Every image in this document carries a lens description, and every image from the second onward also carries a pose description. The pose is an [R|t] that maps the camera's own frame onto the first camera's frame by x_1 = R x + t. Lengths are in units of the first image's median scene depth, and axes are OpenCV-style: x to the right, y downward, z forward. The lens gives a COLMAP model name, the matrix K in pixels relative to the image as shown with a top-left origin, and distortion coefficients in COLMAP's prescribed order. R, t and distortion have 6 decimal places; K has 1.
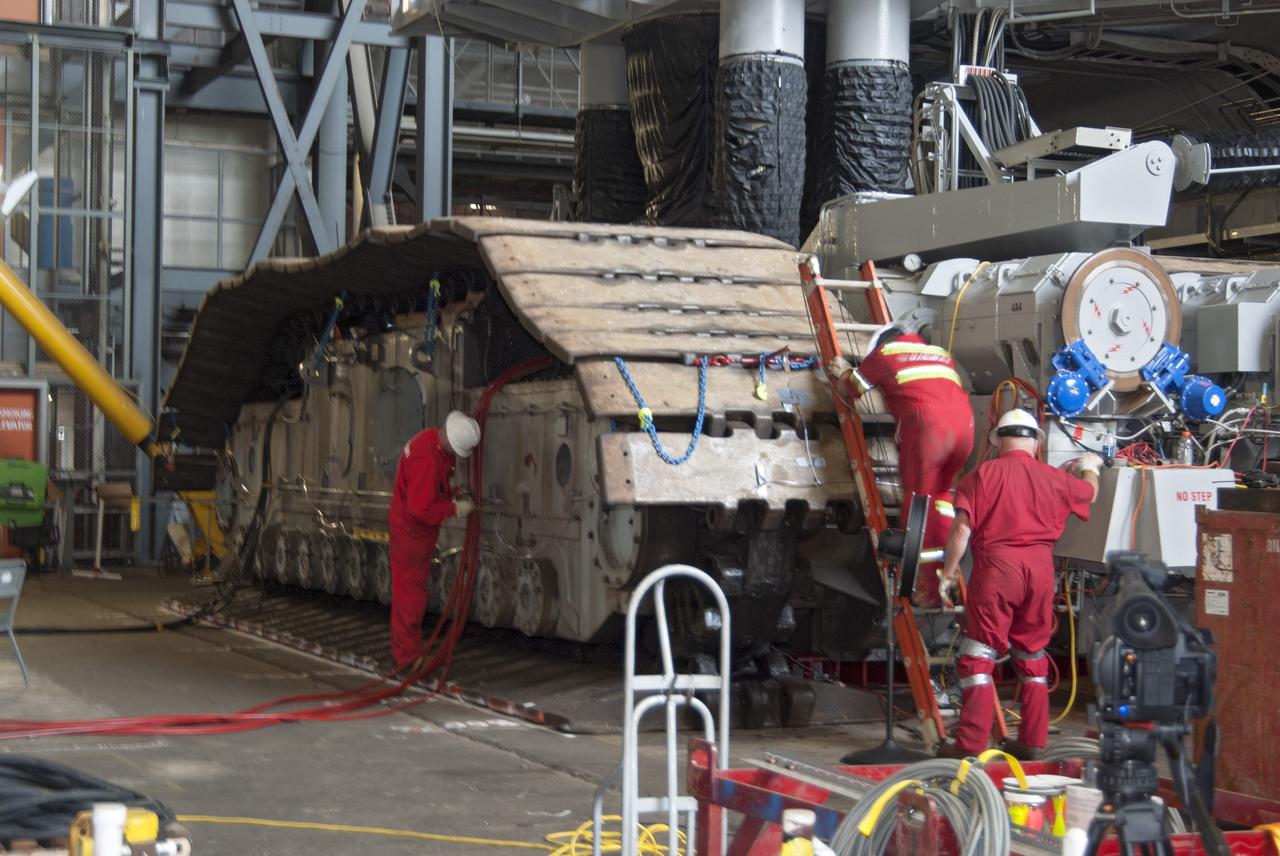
lens RADIAL K [[2002.5, 0, 635.9], [0, 2002.5, 432.6], [0, 0, 1]] dist [0.082313, 0.000000]
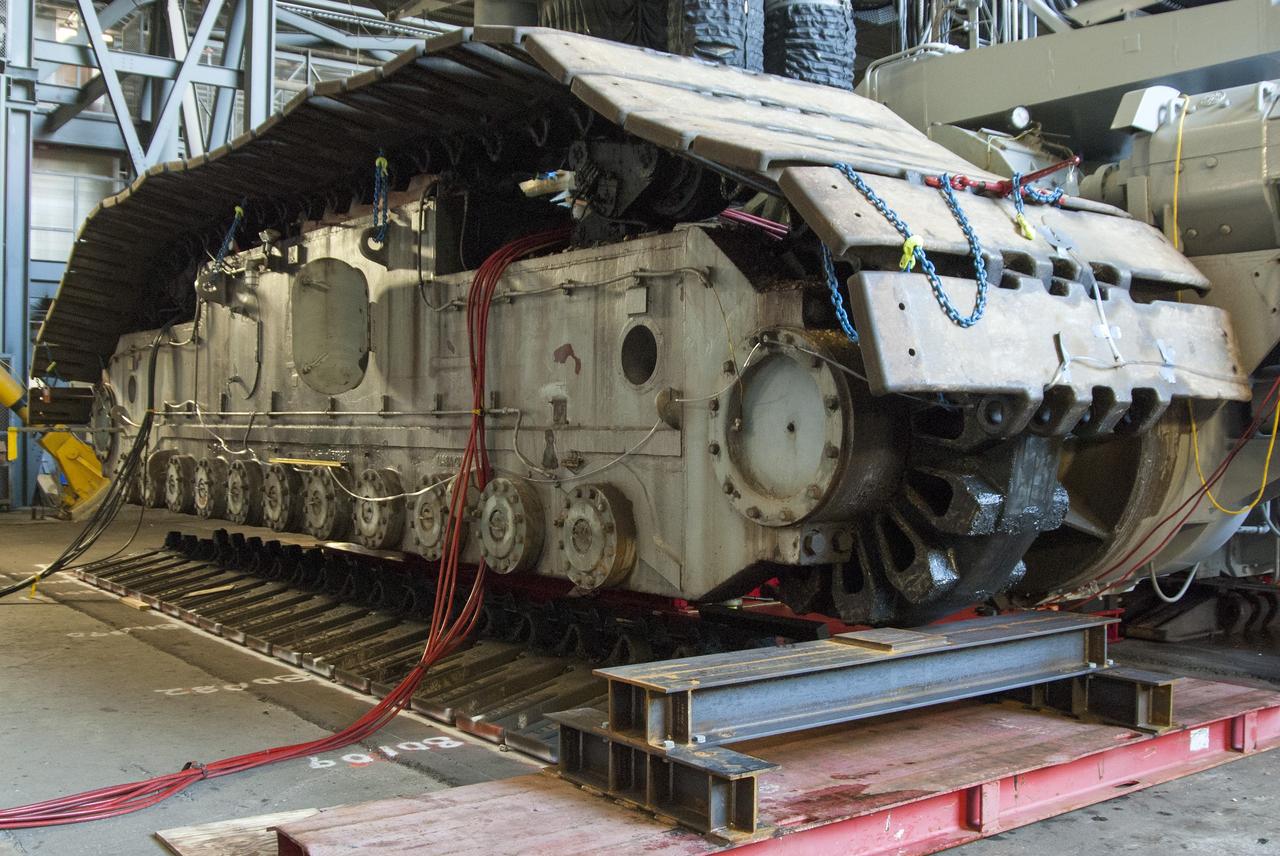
lens RADIAL K [[1260.2, 0, 649.3], [0, 1260.2, 424.5], [0, 0, 1]] dist [-0.041224, 0.000000]
pose [[0.973536, -0.007838, 0.228399, -0.100110], [0.003336, 0.999793, 0.020091, 0.023543], [-0.228509, -0.018797, 0.973360, 0.403351]]
